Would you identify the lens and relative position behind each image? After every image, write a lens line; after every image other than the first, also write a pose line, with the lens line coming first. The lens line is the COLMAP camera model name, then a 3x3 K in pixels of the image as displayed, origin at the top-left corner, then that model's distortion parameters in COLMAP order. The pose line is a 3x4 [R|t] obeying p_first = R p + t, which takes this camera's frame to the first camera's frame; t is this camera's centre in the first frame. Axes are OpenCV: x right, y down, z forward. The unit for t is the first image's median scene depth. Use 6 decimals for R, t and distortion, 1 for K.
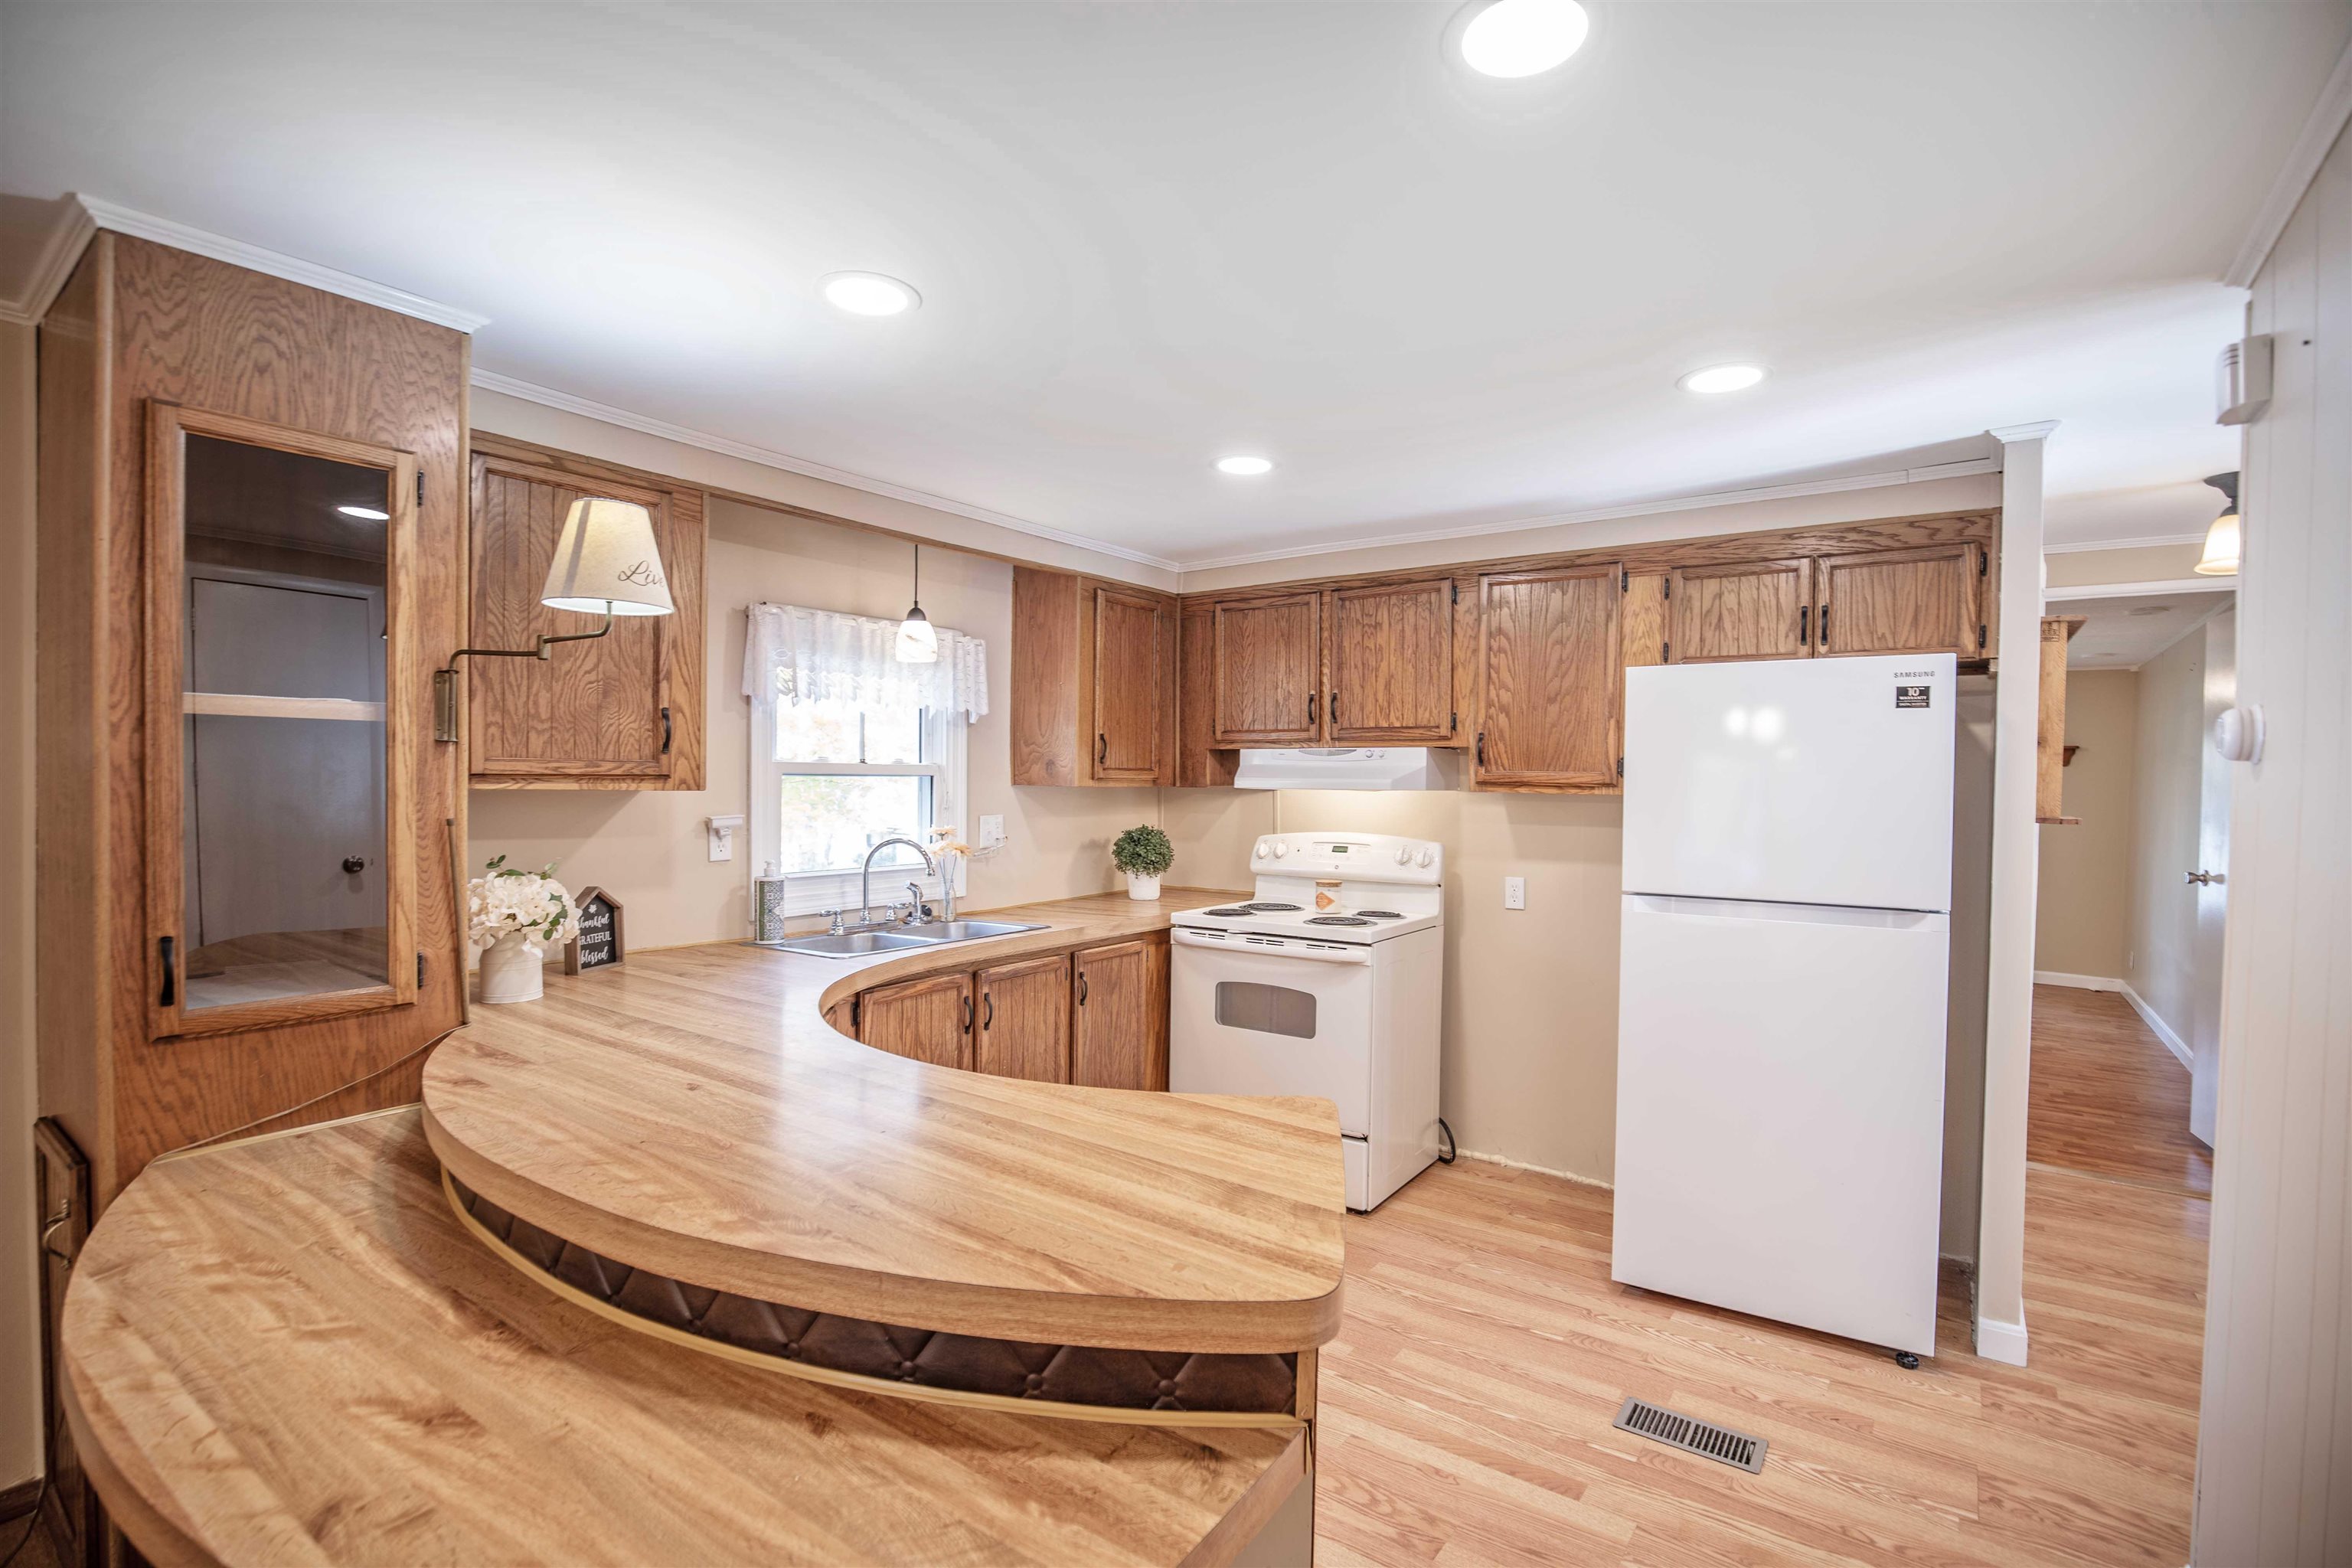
lens RADIAL K [[1082.3, 0, 1206.2], [0, 1082.3, 800.2], [0, 0, 1]] dist [-0.029594, -0.000022]
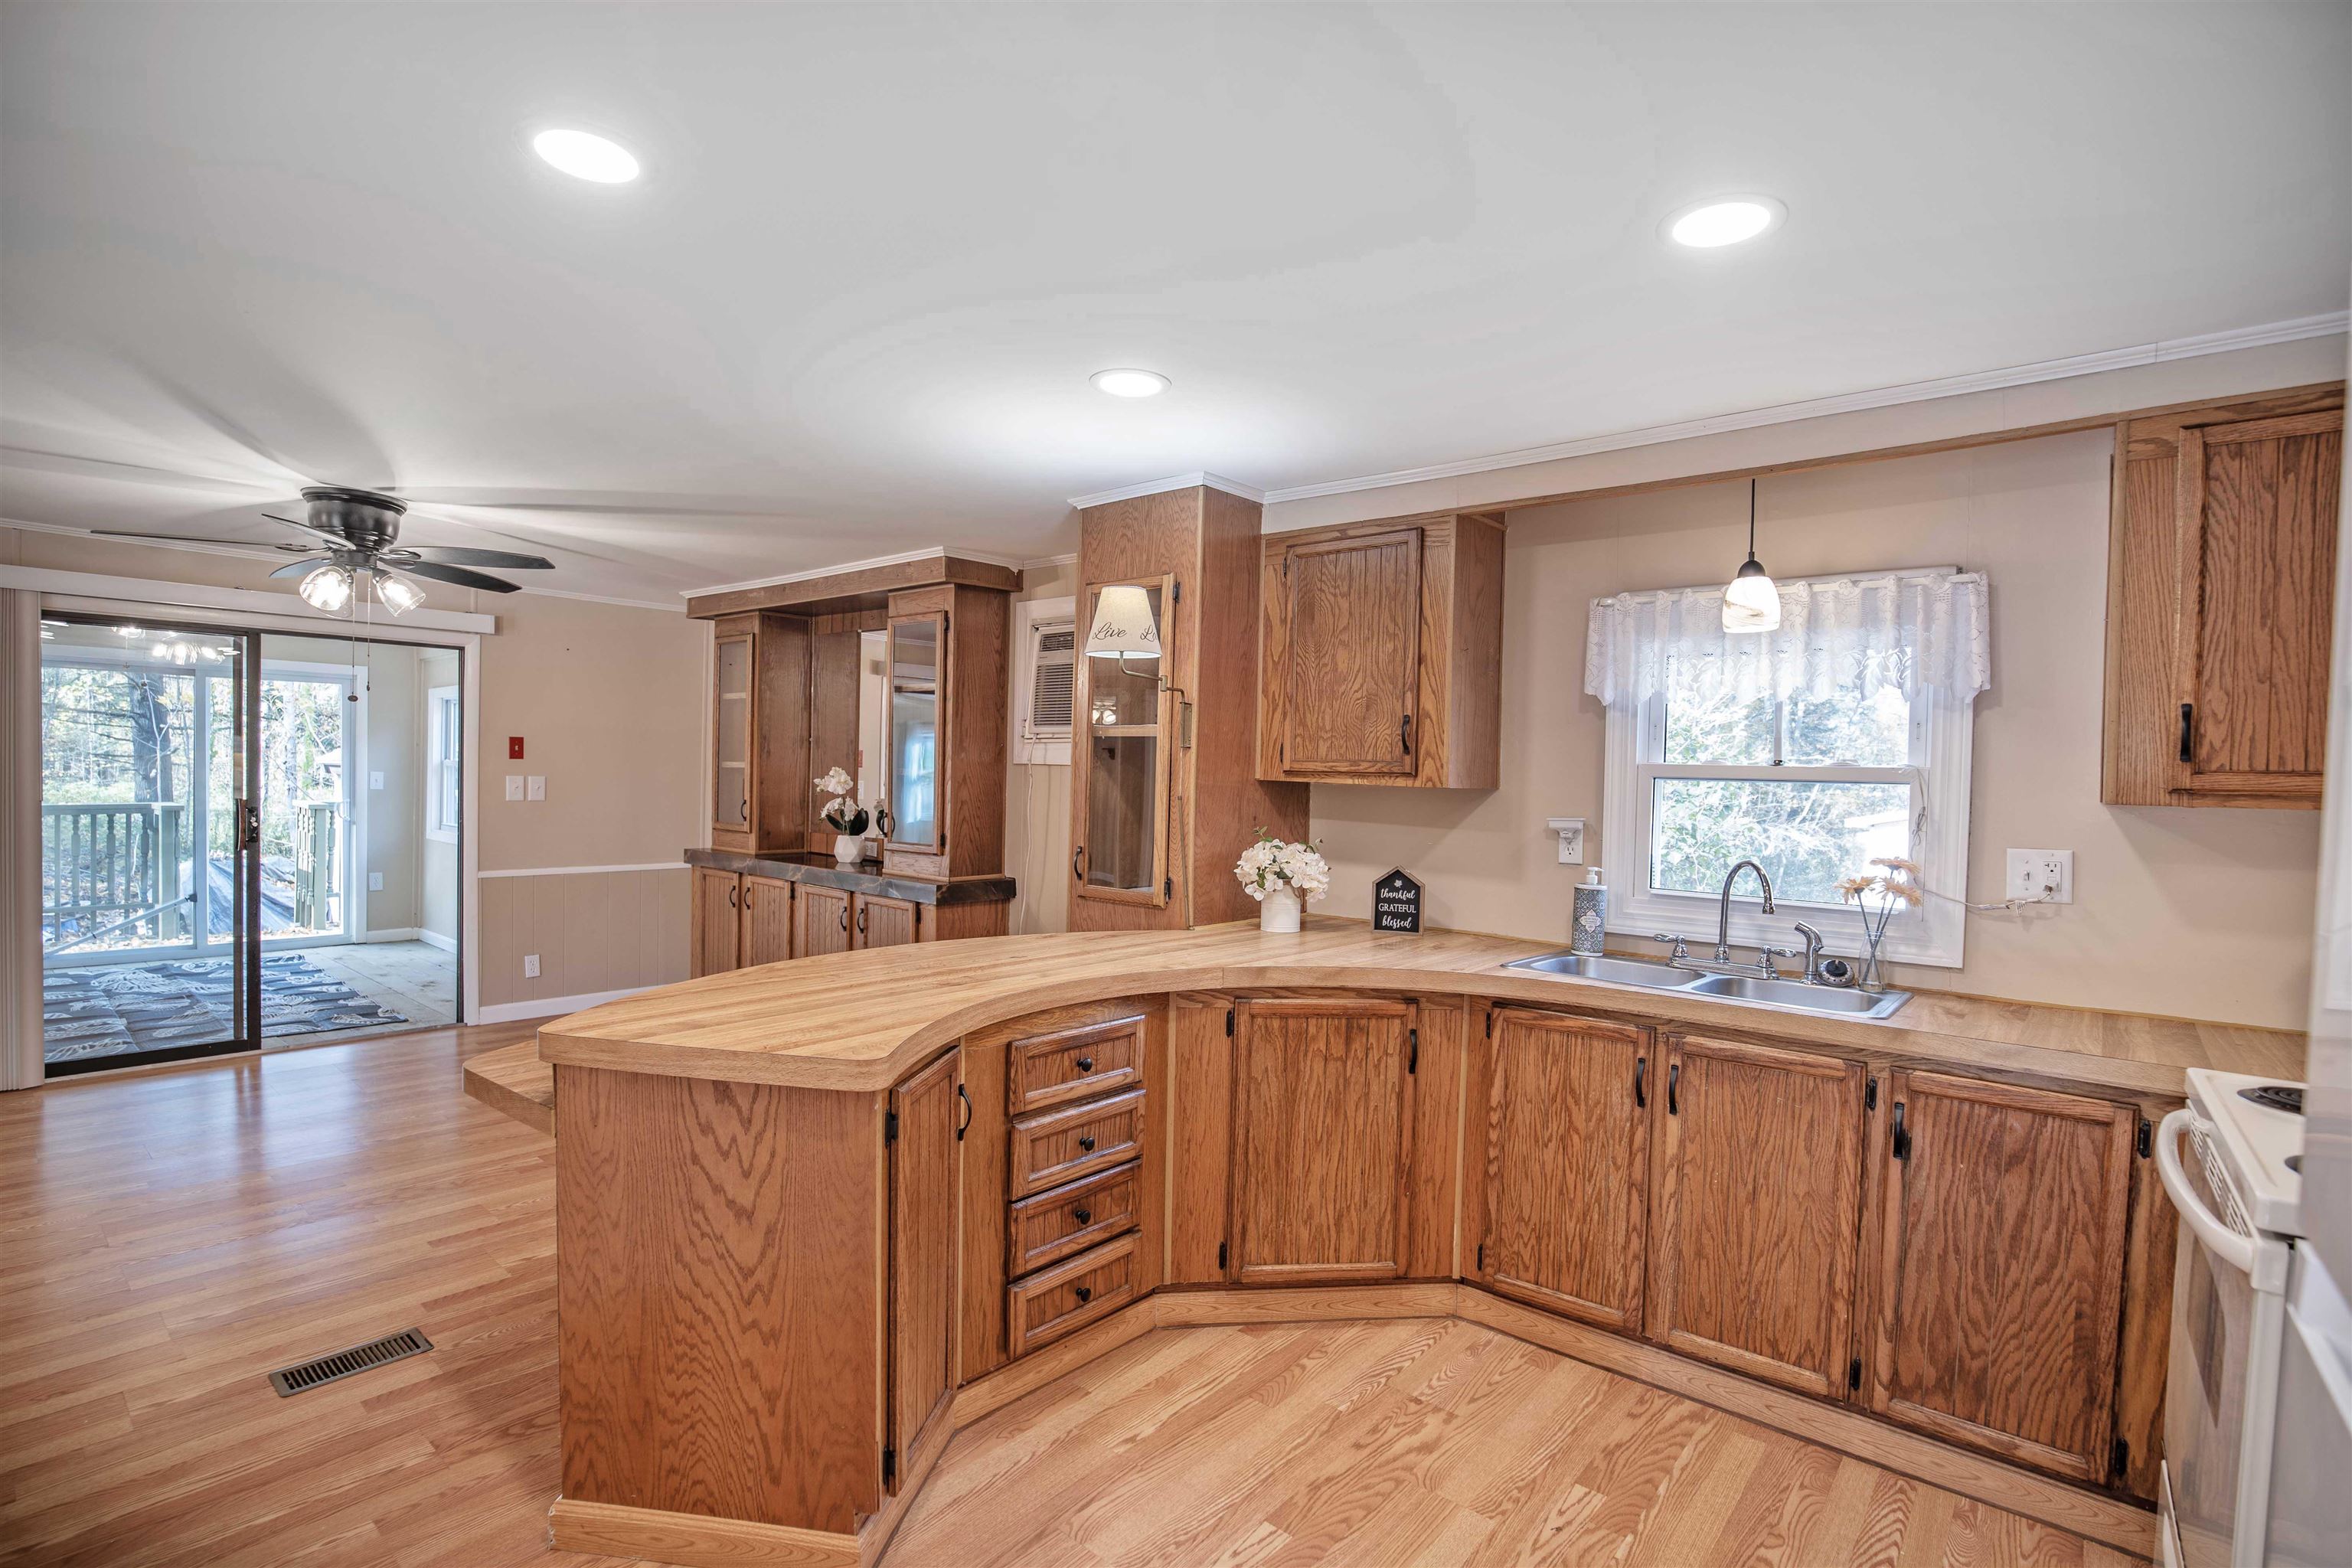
lens RADIAL K [[1127.6, 0, 1176.0], [0, 1127.6, 784.0], [0, 0, 1]] dist [-0.002382, -0.000116]
pose [[-0.095322, -0.005488, -0.995431, 0.676680], [-0.046714, 0.998908, -0.001034, 0.001317], [0.994350, 0.046402, -0.095474, 0.805129]]
